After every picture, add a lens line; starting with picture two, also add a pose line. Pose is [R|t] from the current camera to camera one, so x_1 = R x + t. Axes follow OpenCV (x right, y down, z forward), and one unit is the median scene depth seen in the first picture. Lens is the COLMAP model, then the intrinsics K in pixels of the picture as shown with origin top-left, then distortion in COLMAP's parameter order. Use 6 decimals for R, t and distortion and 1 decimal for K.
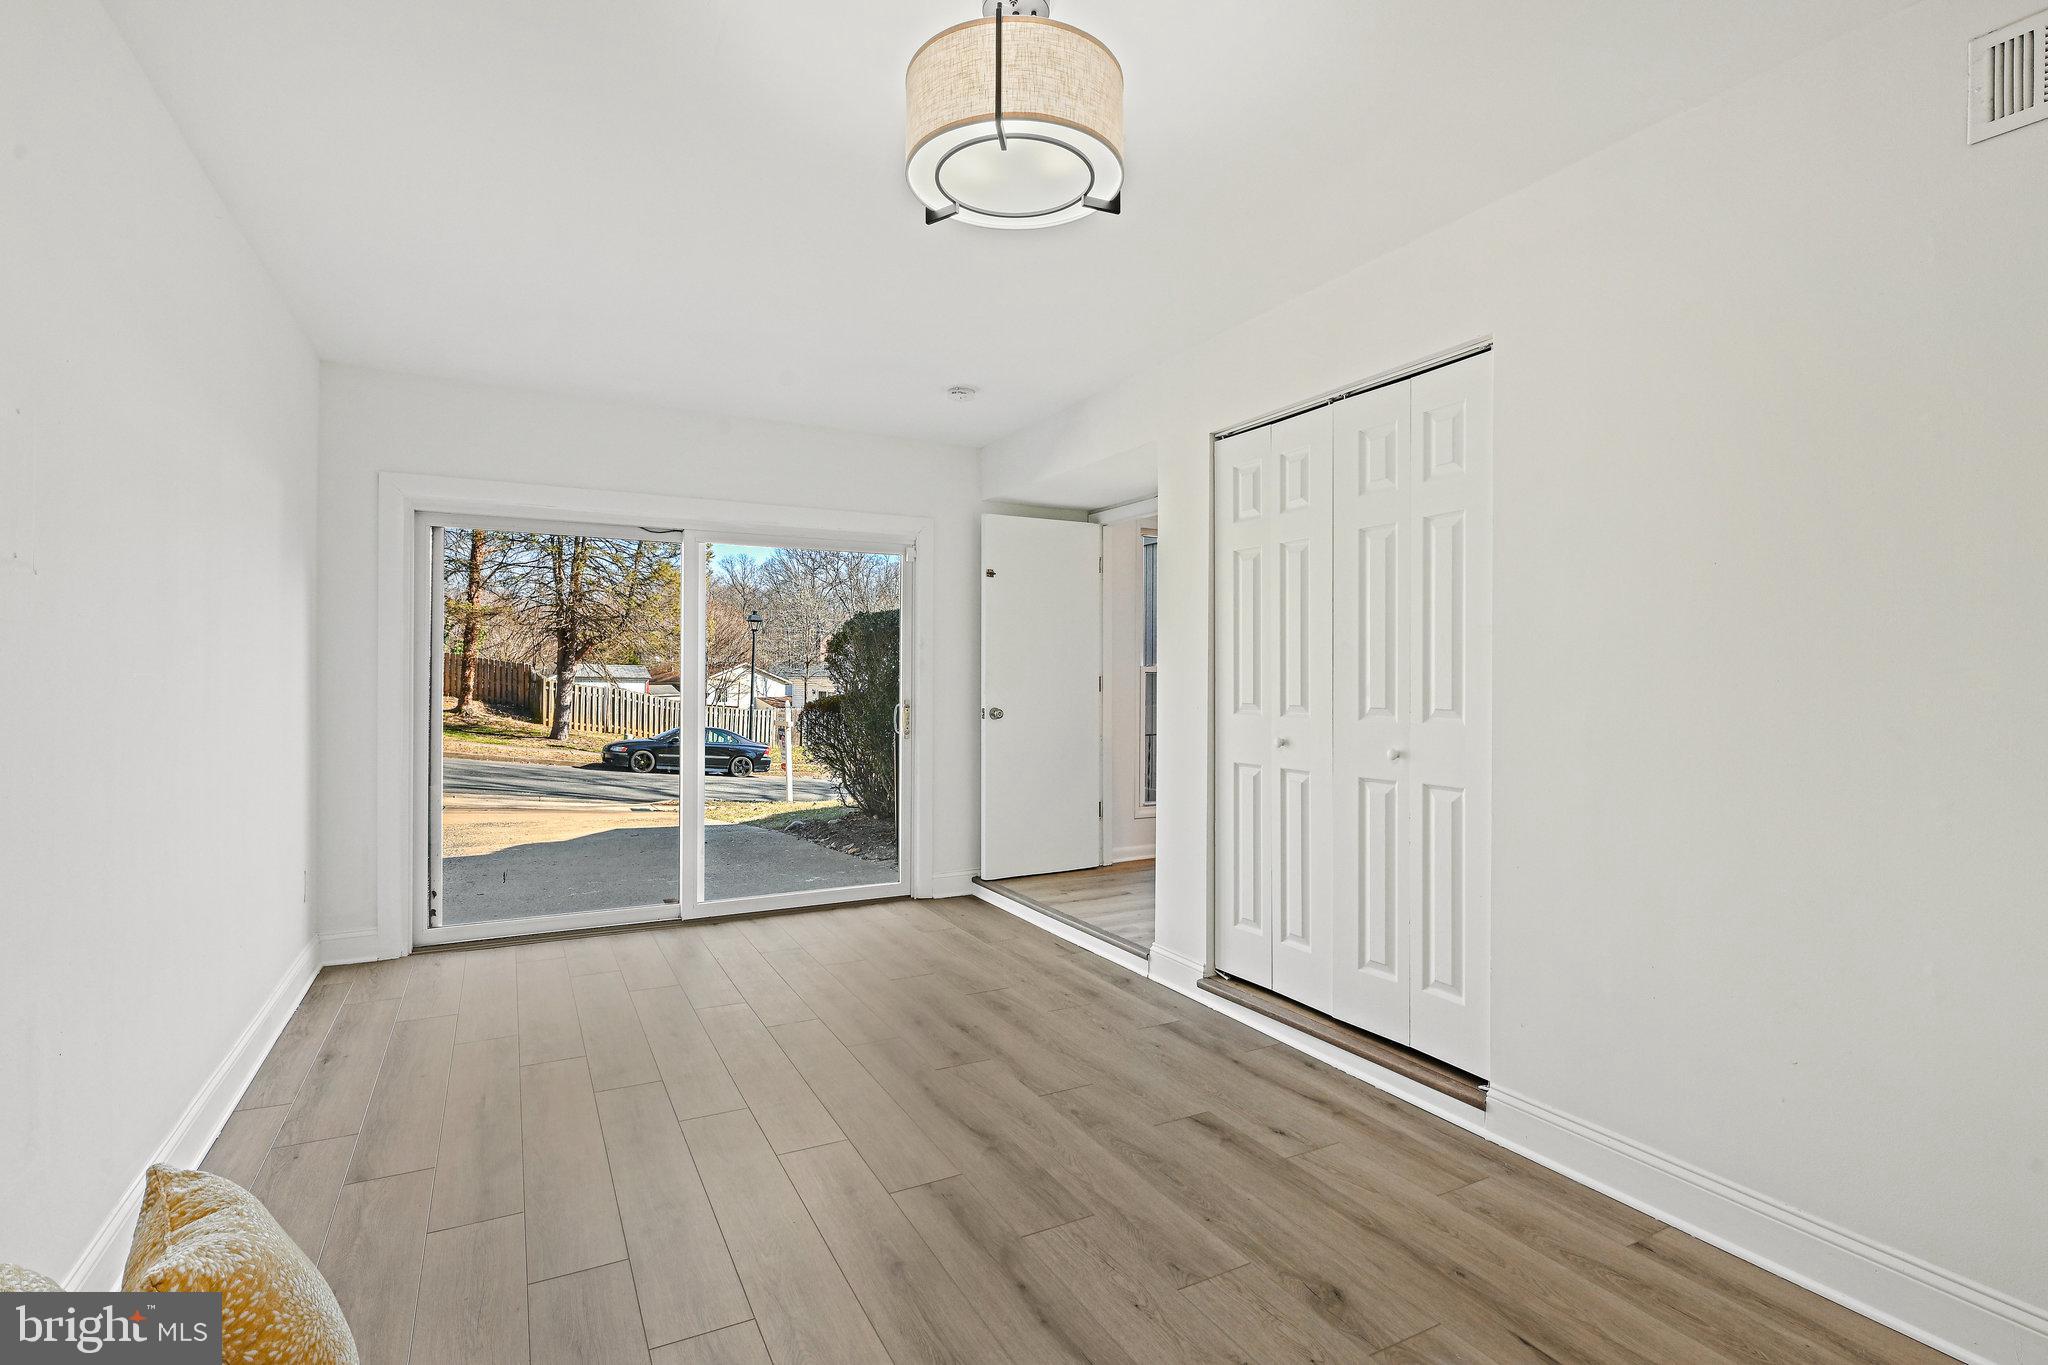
lens RADIAL K [[1002.0, 0, 1024.0], [0, 1002.0, 682.5], [0, 0, 1]] dist [-0.003713, -0.000350]
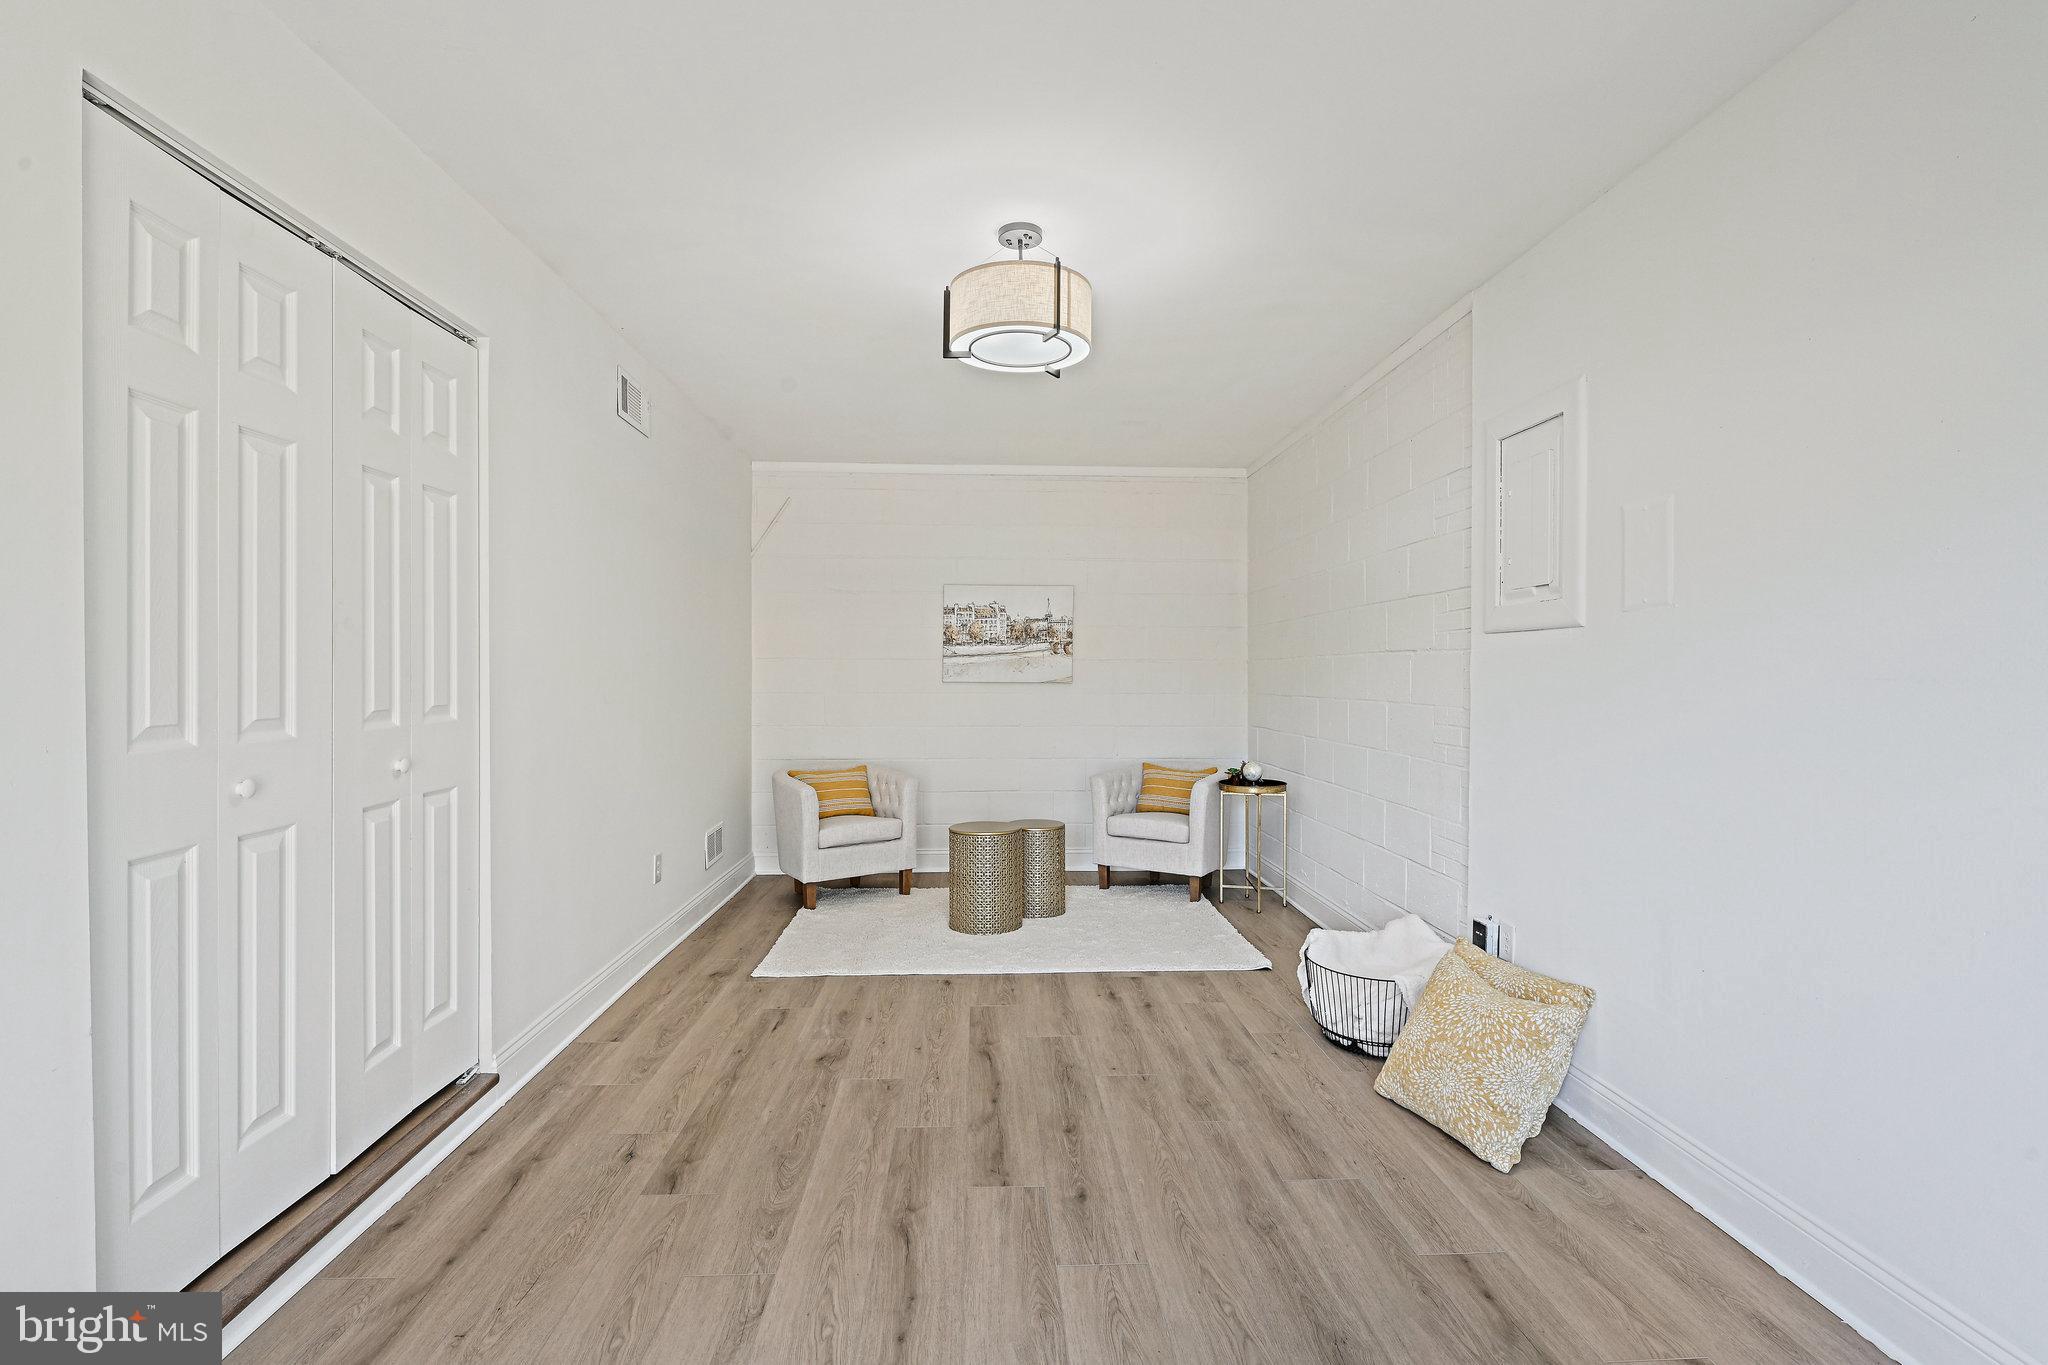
lens RADIAL K [[886.2, 0, 1024.0], [0, 886.2, 682.5], [0, 0, 1]] dist [-0.009728, -0.000112]
pose [[-0.904358, -0.012547, 0.426591, -0.439422], [-0.007519, 0.999881, 0.013467, -0.010837], [-0.426709, 0.008972, -0.904345, 1.627253]]
